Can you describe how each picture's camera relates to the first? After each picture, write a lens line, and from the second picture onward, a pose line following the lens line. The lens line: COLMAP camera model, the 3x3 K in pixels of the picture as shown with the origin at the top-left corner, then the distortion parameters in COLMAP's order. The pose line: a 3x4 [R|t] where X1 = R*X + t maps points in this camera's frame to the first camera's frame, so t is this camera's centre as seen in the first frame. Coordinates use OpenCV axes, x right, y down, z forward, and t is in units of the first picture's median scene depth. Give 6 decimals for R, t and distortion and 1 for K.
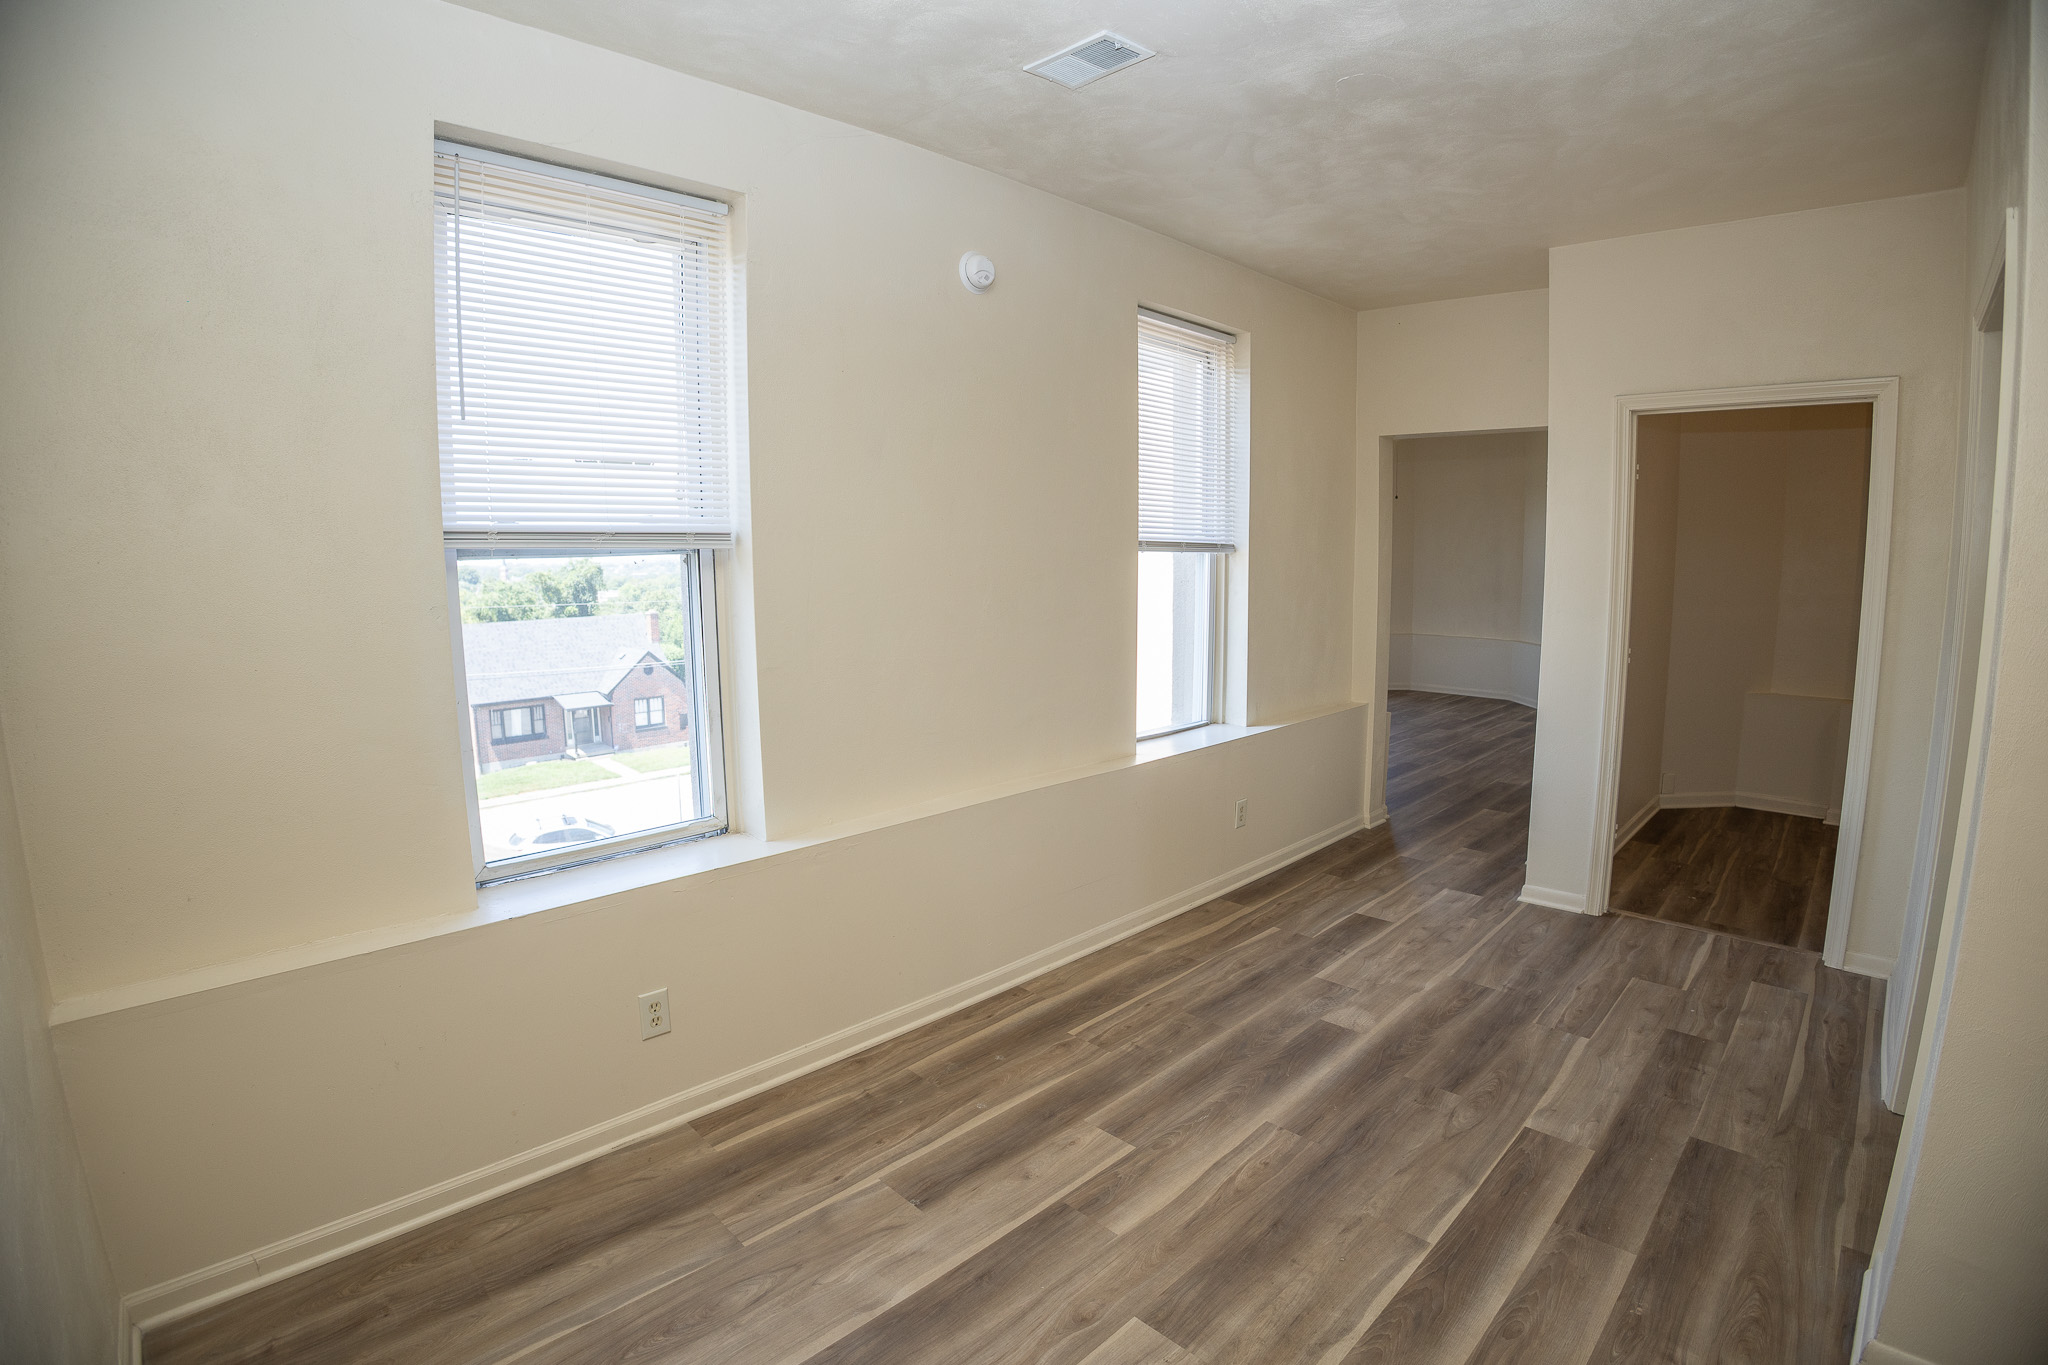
lens RADIAL K [[955.7, 0, 1024.0], [0, 955.7, 682.5], [0, 0, 1]] dist [-0.129388, 0.028919]
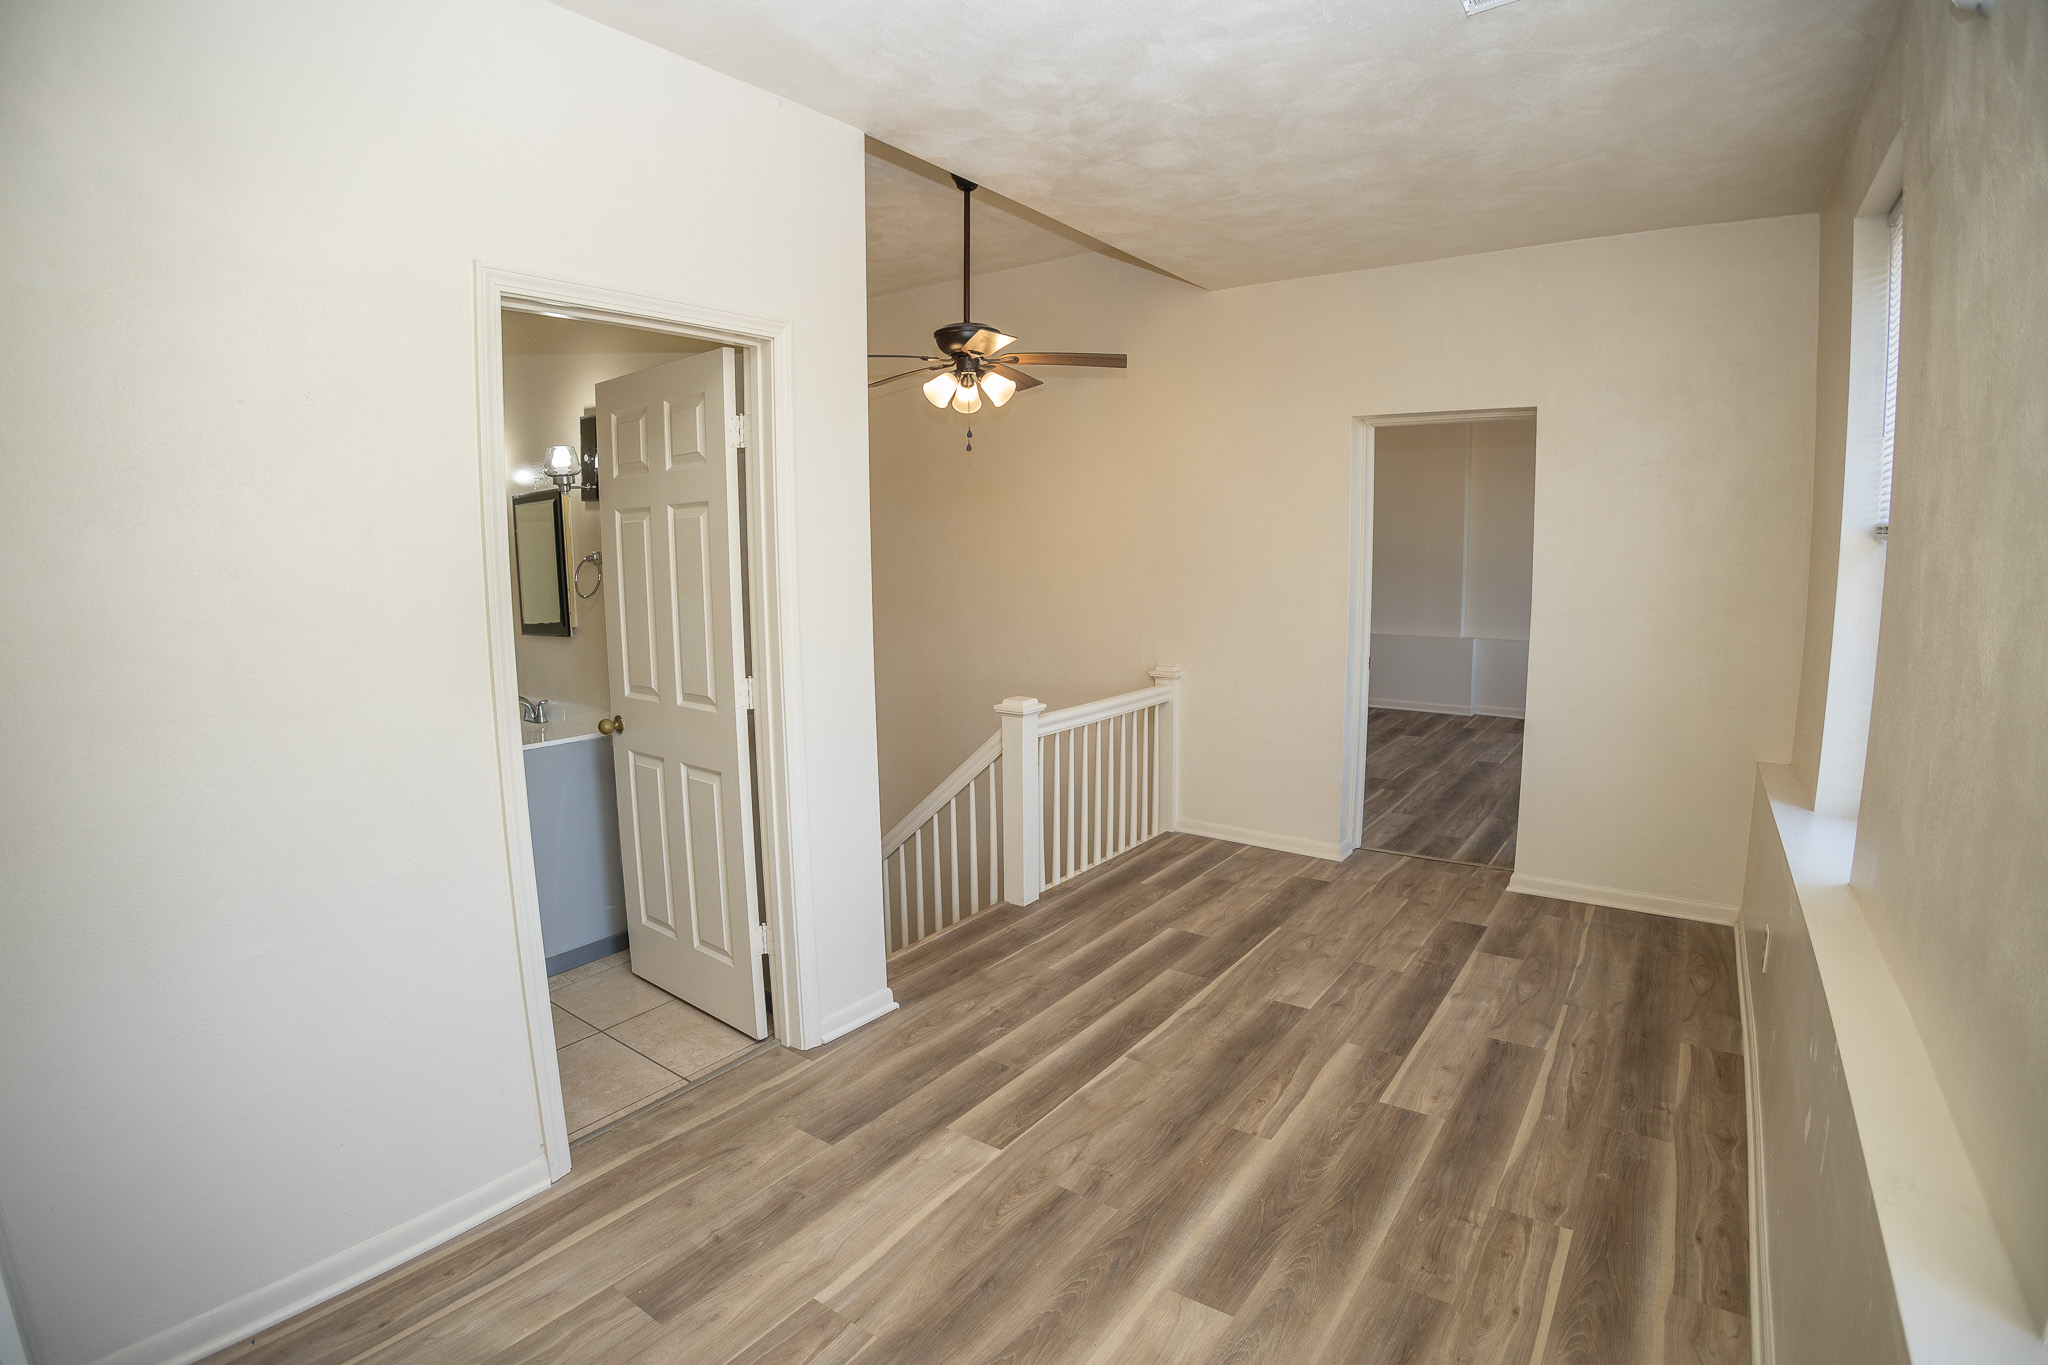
lens RADIAL K [[955.7, 0, 1024.0], [0, 955.7, 682.5], [0, 0, 1]] dist [-0.129388, 0.028919]
pose [[-0.986672, 0.032258, -0.159491, 0.682577], [-0.011537, 0.963819, 0.266307, -0.242610], [0.162311, 0.264597, -0.950601, 1.819124]]
